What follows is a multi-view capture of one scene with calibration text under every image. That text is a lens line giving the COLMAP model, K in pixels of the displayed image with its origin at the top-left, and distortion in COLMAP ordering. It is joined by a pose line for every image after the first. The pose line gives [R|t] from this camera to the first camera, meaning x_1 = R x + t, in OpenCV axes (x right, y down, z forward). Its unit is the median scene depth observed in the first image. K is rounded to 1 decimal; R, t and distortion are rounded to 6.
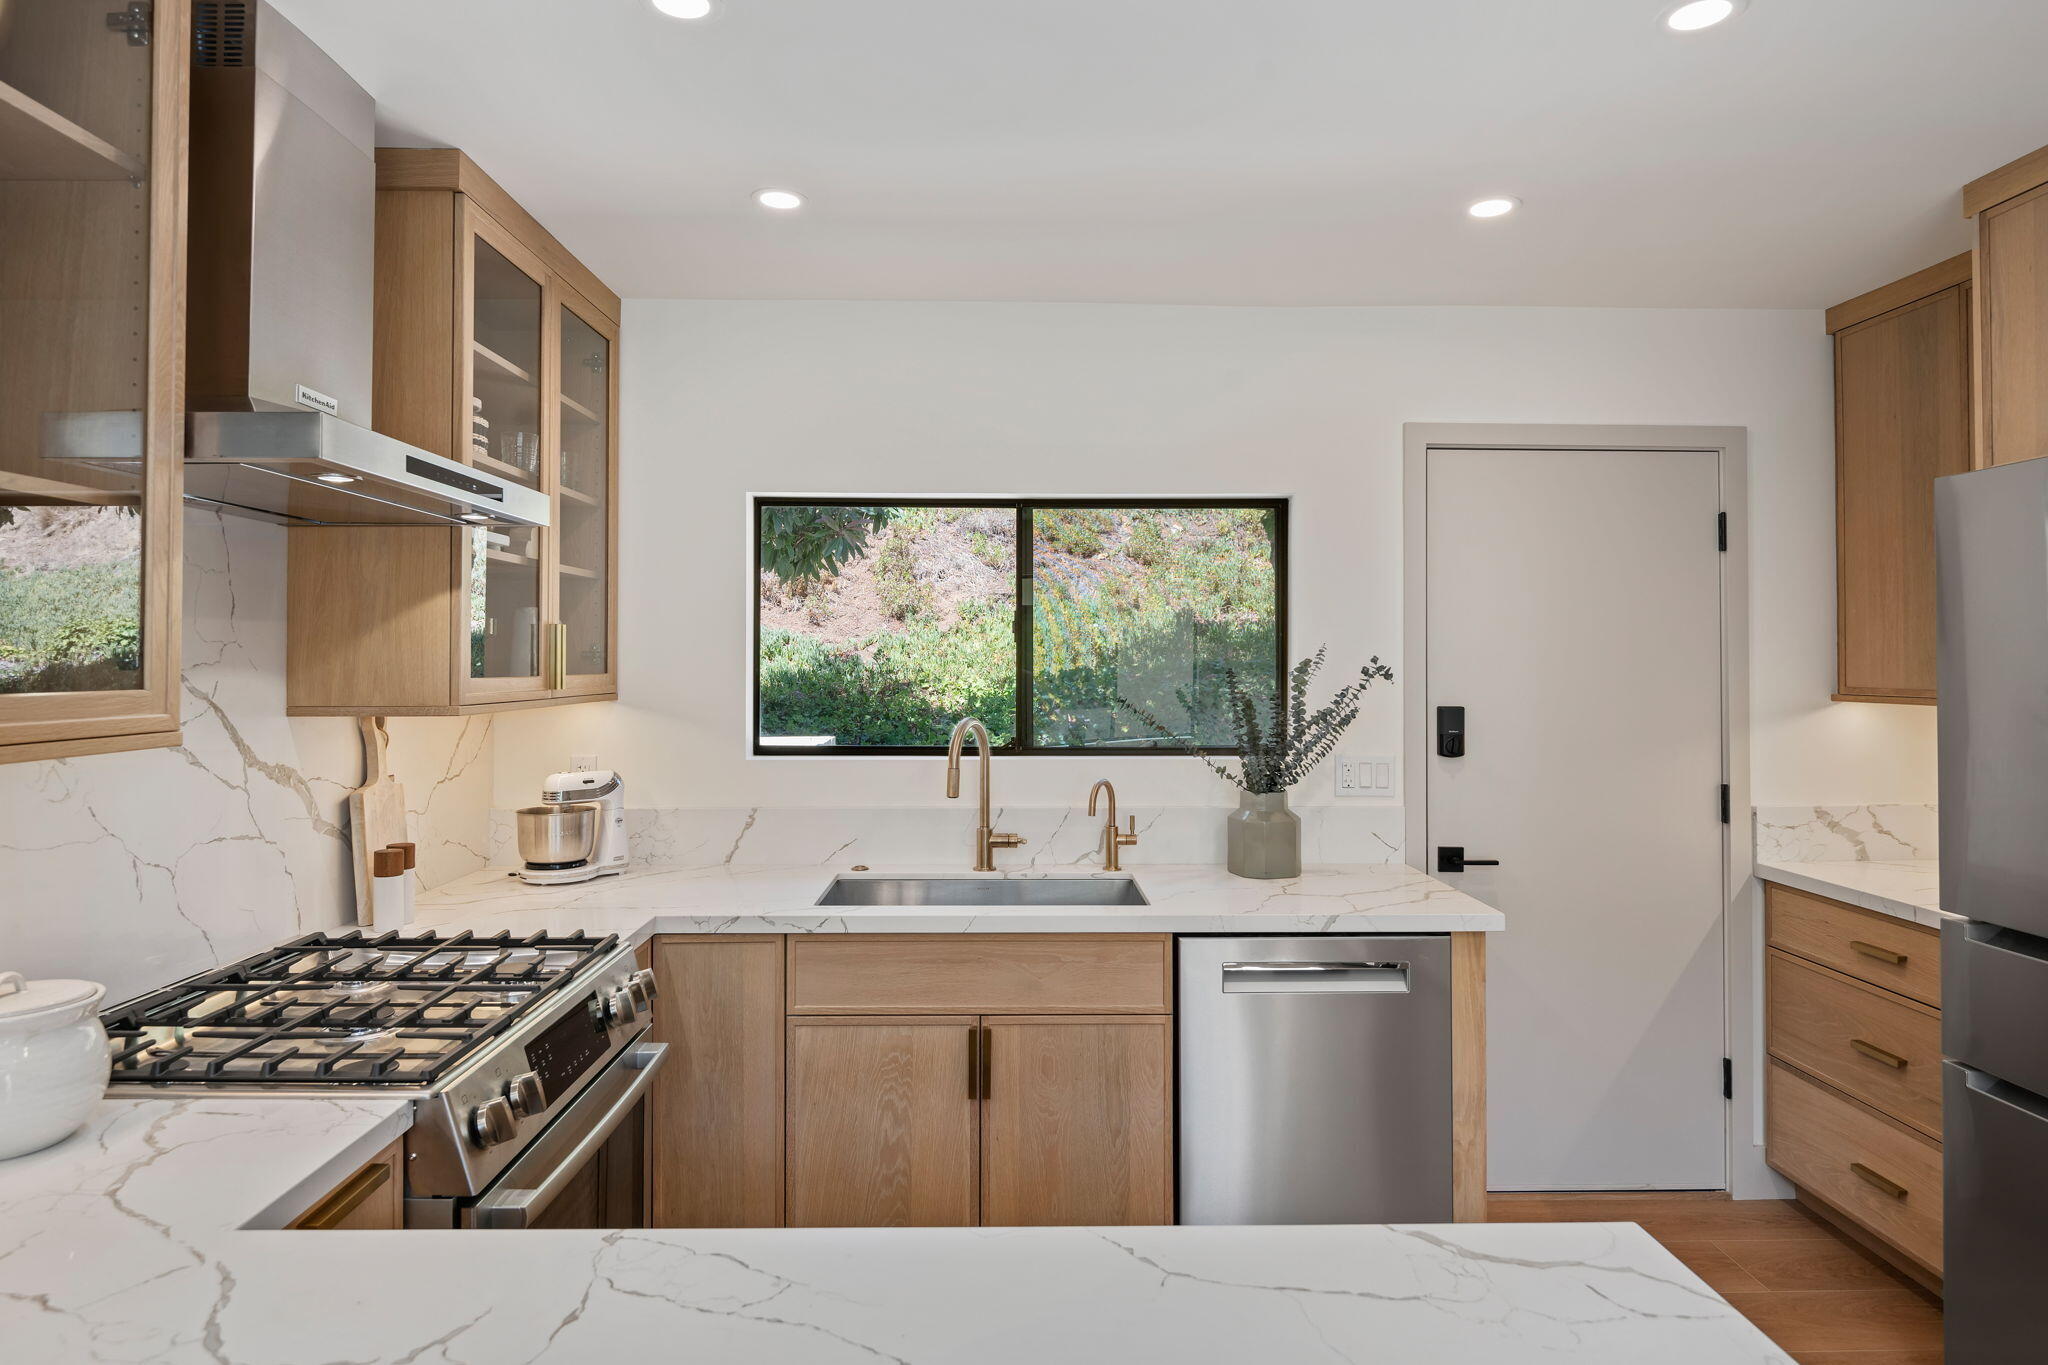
lens RADIAL K [[1171.0, 0, 1016.0], [0, 1171.0, 642.4], [0, 0, 1]] dist [-0.001841, -0.002618]
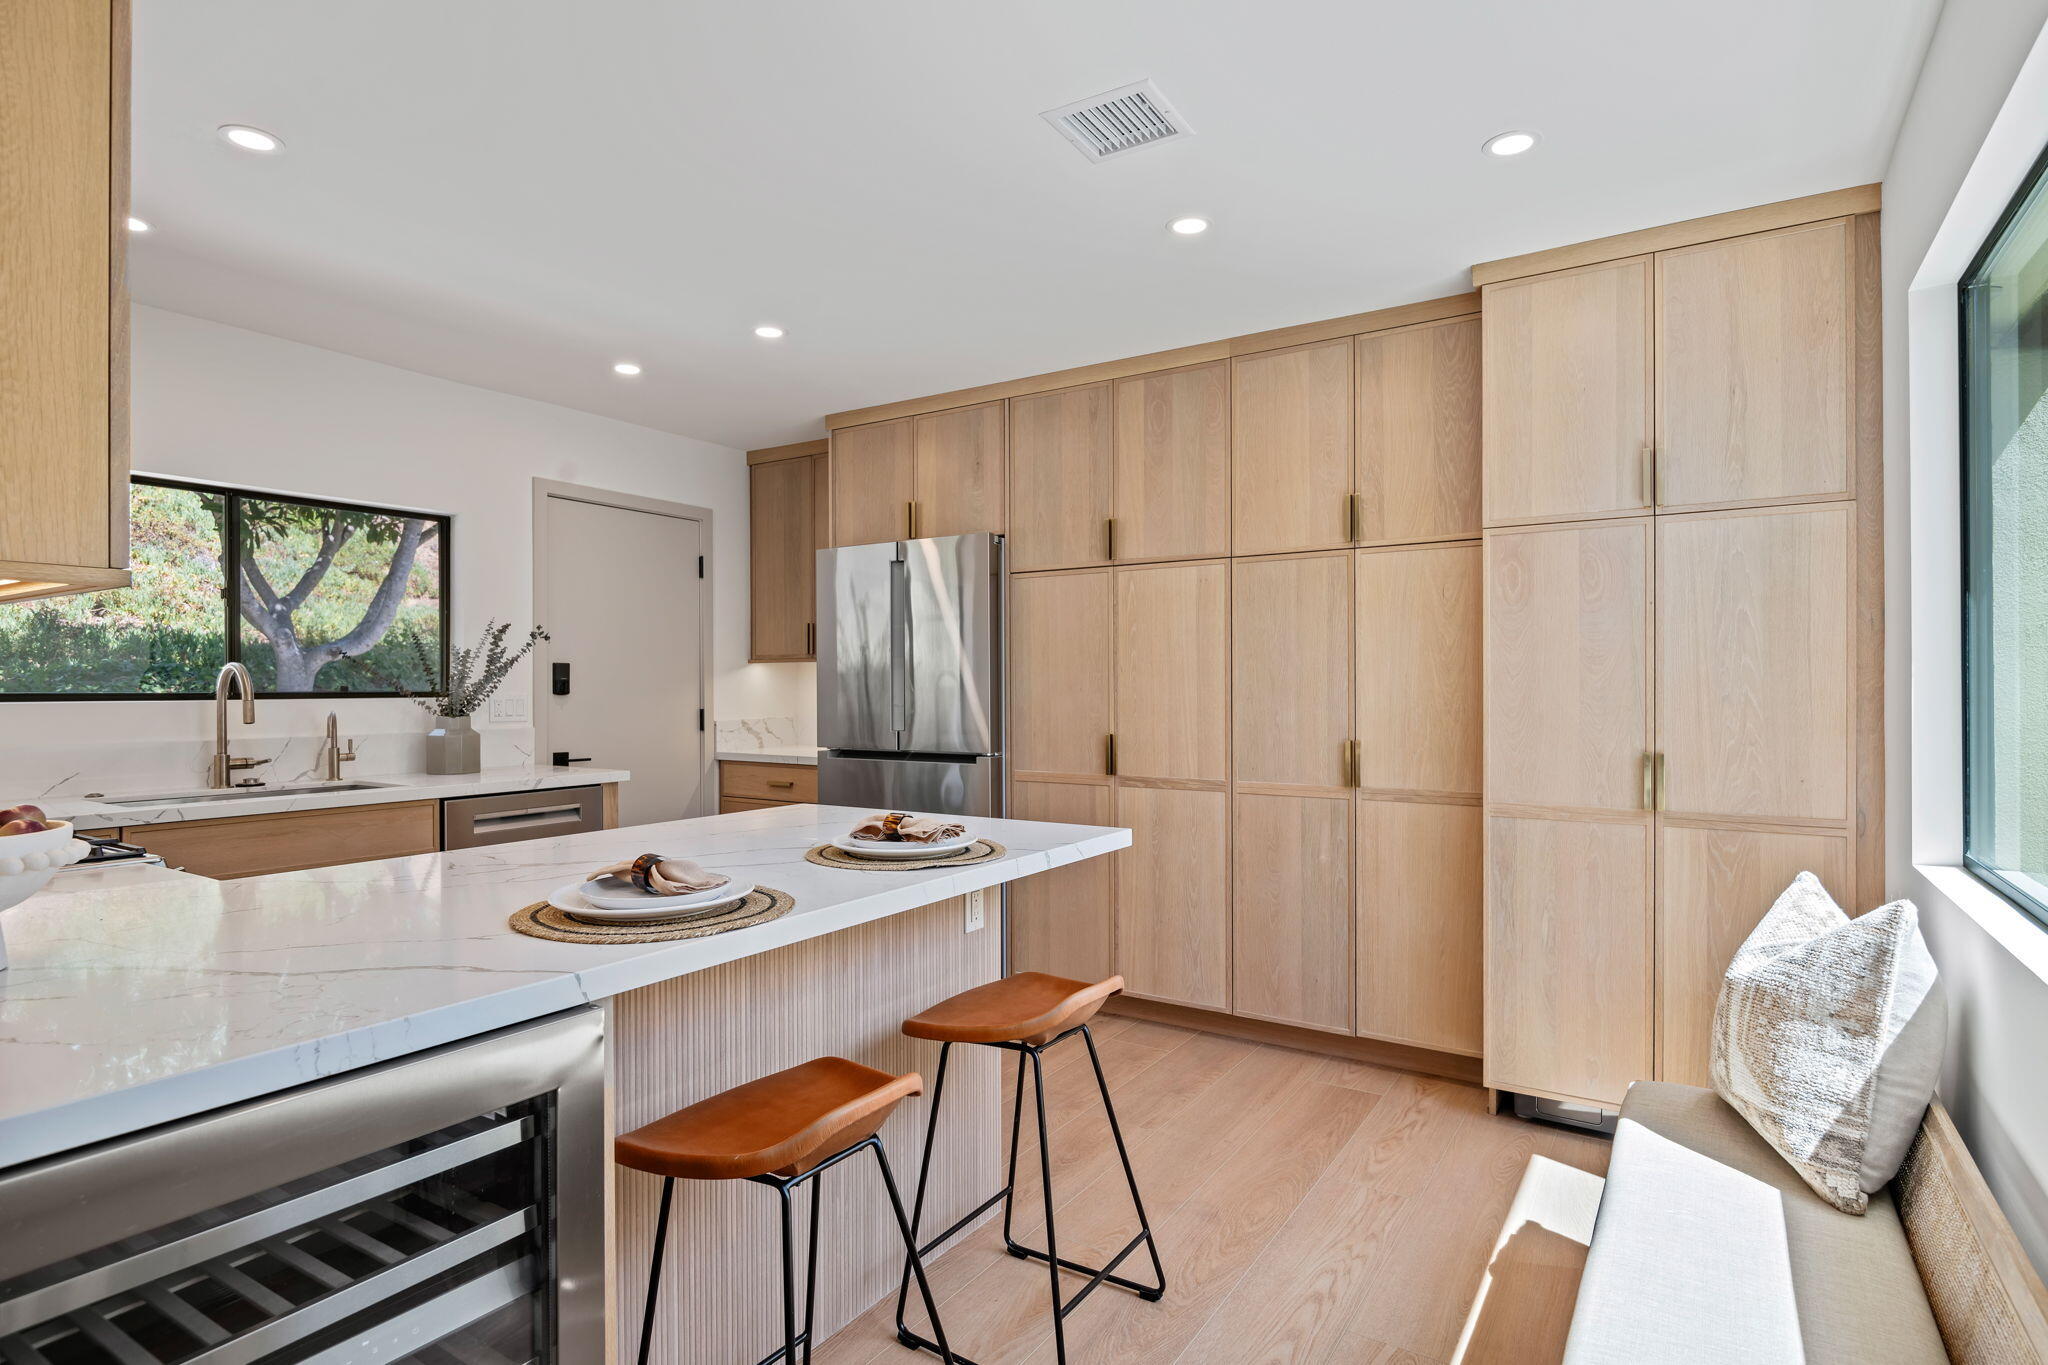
lens RADIAL K [[1054.1, 0, 1031.3], [0, 1054.1, 688.8], [0, 0, 1]] dist [0.005822, -0.002452]
pose [[0.550190, -0.007882, 0.835003, -0.487946], [-0.006184, 0.999890, 0.013514, 0.069978], [-0.835017, -0.012599, 0.550080, -0.320864]]
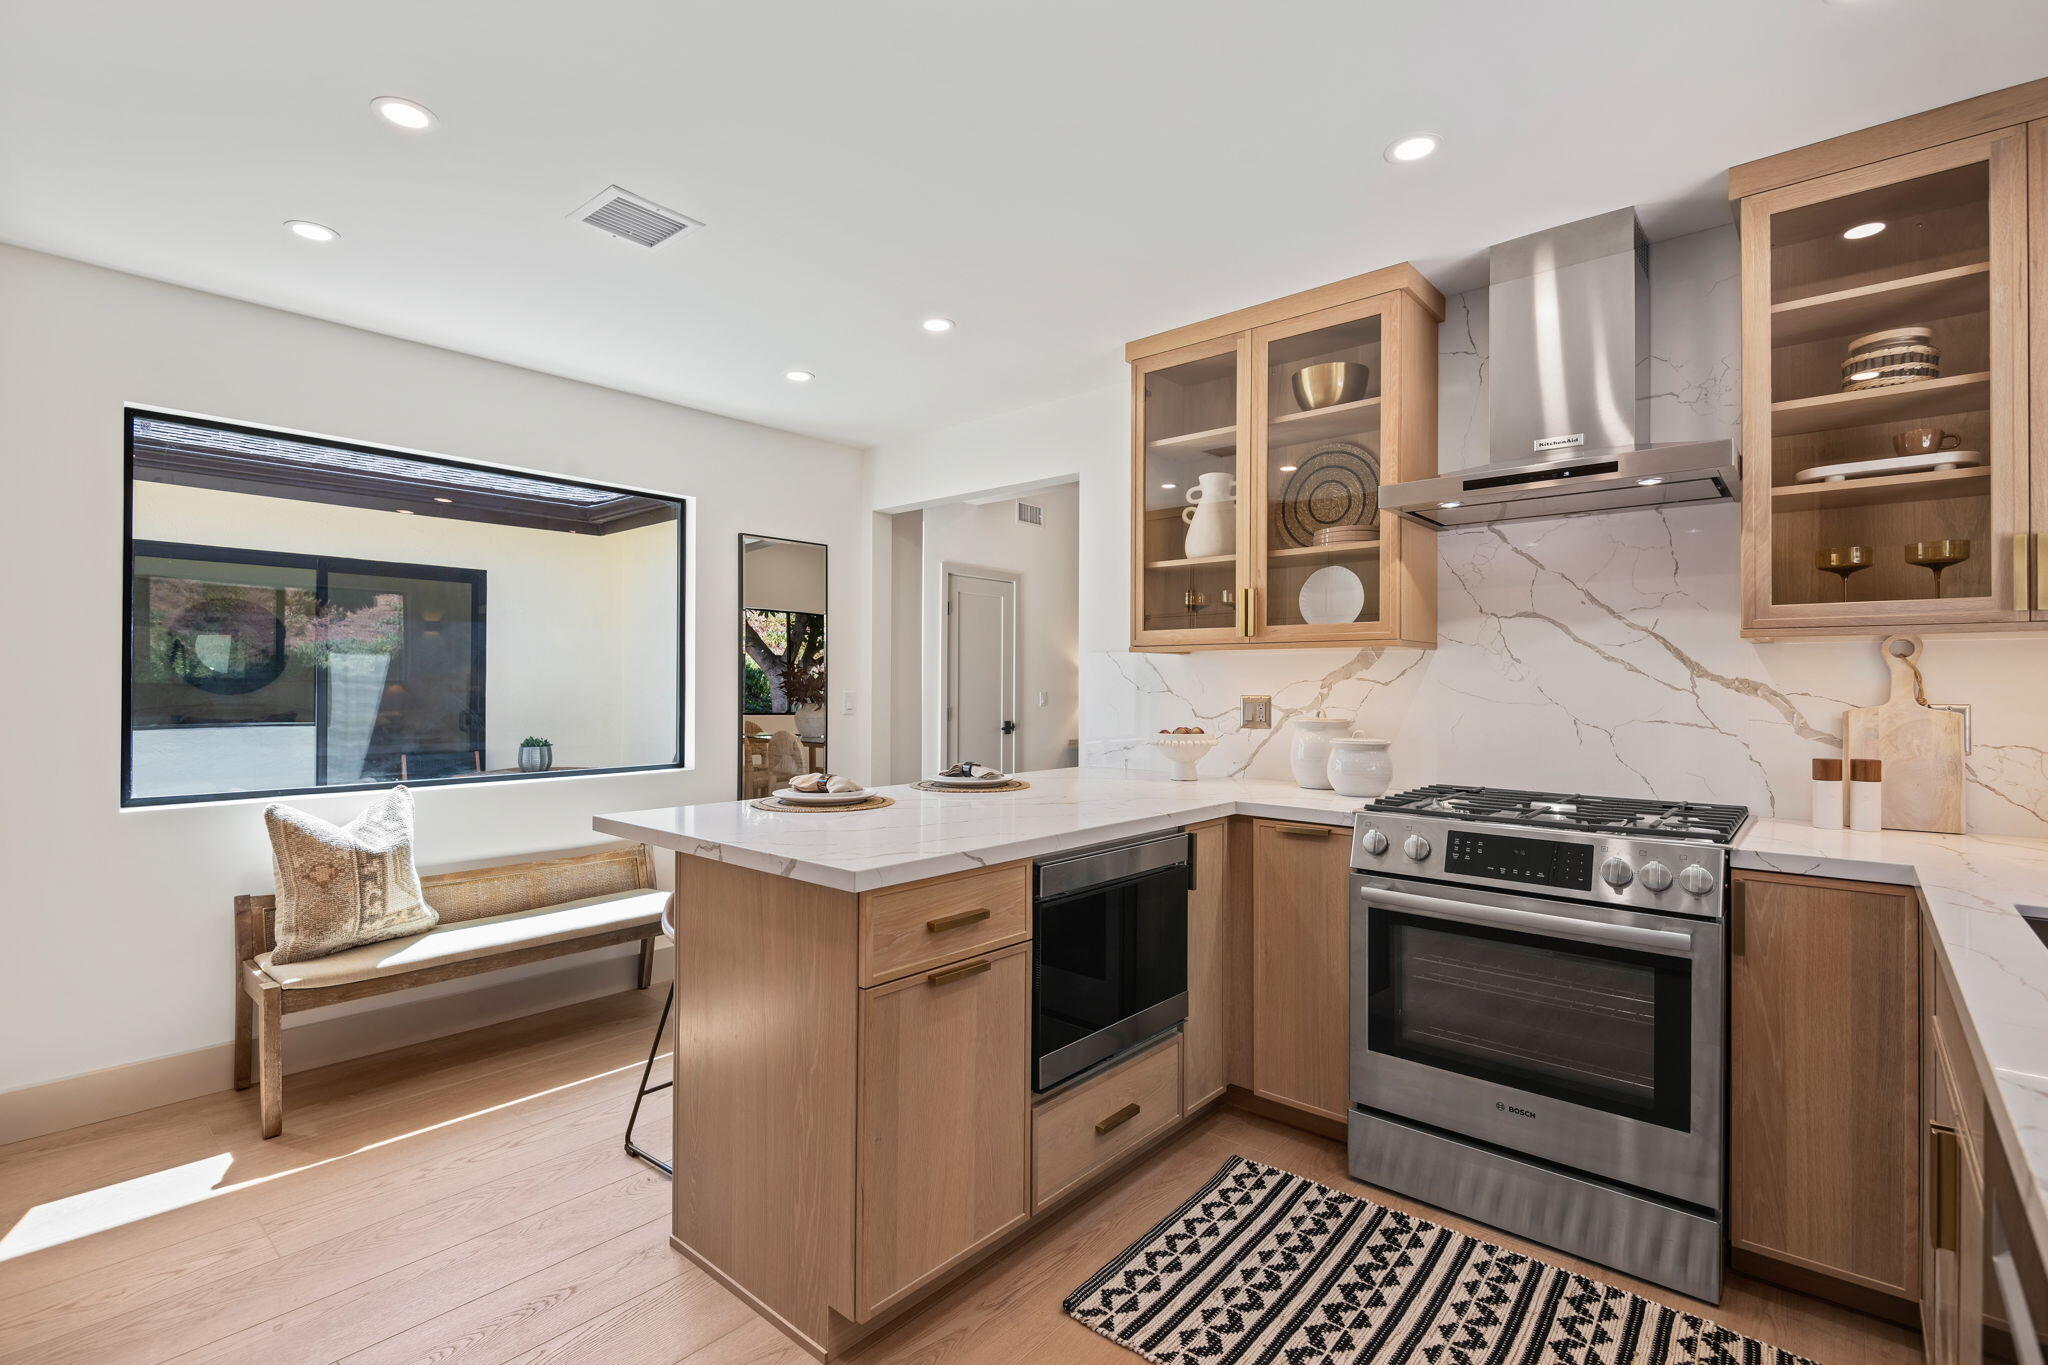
lens RADIAL K [[947.4, 0, 1028.3], [0, 947.4, 682.5], [0, 0, 1]] dist [-0.000289, -0.003278]
pose [[-0.673035, -0.008694, -0.739560, 0.529698], [0.003250, 0.999886, -0.014712, 0.087349], [0.739604, -0.012305, -0.672930, 0.803715]]
